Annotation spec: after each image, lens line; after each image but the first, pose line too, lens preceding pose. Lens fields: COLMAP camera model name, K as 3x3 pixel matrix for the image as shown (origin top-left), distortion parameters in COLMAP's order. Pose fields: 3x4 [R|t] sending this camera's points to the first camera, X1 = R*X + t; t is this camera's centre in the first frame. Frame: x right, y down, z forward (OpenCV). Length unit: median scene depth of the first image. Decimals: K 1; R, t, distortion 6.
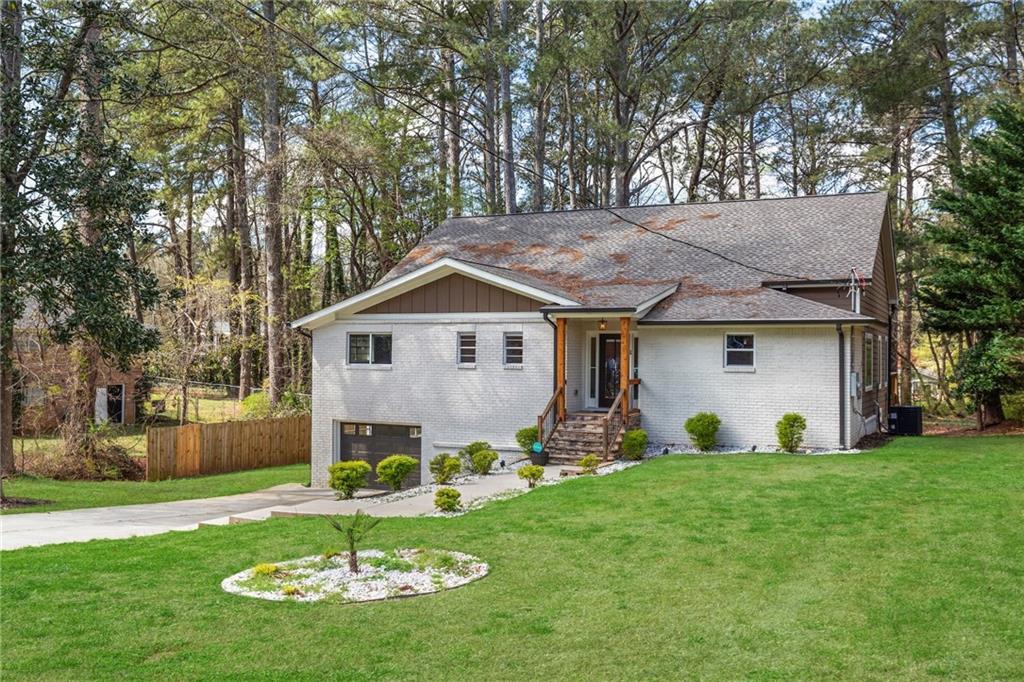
lens RADIAL K [[958.3, 0, 512.0], [0, 958.3, 341.0], [0, 0, 1]] dist [-0.002197, -0.001559]
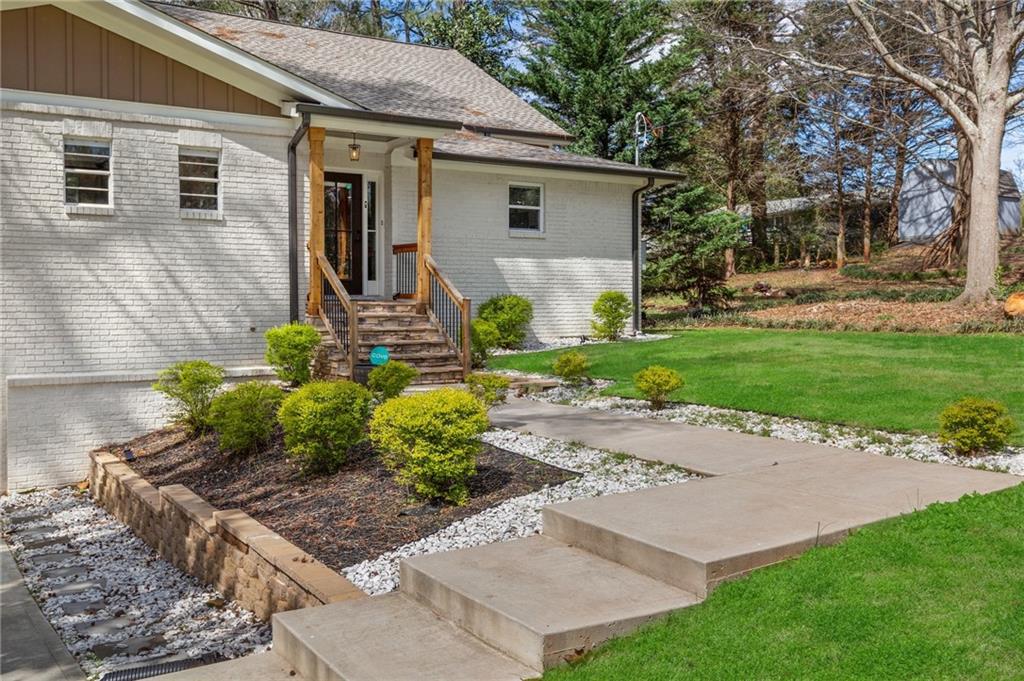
lens RADIAL K [[928.2, 0, 513.5], [0, 928.2, 320.7], [0, 0, 1]] dist [-0.007806, -0.005036]
pose [[0.525573, -0.027817, 0.850294, -0.329230], [-0.005383, 0.999337, 0.036020, 0.062980], [-0.850732, -0.023508, 0.525074, 0.585436]]
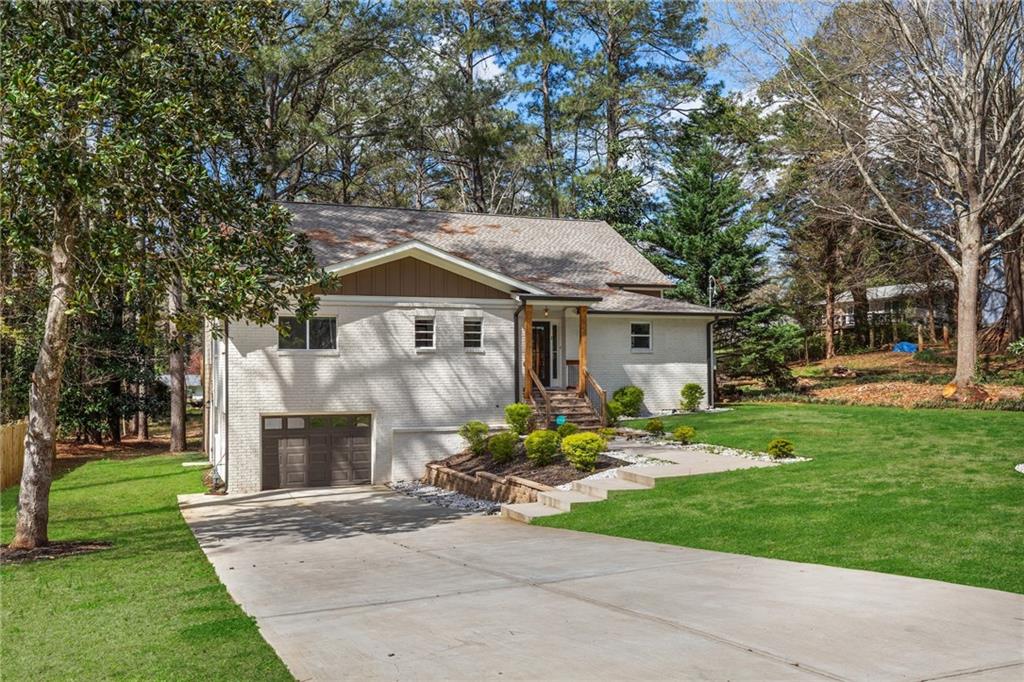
lens RADIAL K [[920.2, 0, 512.0], [0, 920.2, 341.0], [0, 0, 1]] dist [-0.004091, -0.001654]
pose [[0.670074, 0.007315, 0.742258, -0.708636], [-0.000863, 0.999958, -0.009075, 0.024917], [-0.742294, 0.005441, 0.670053, 0.286835]]
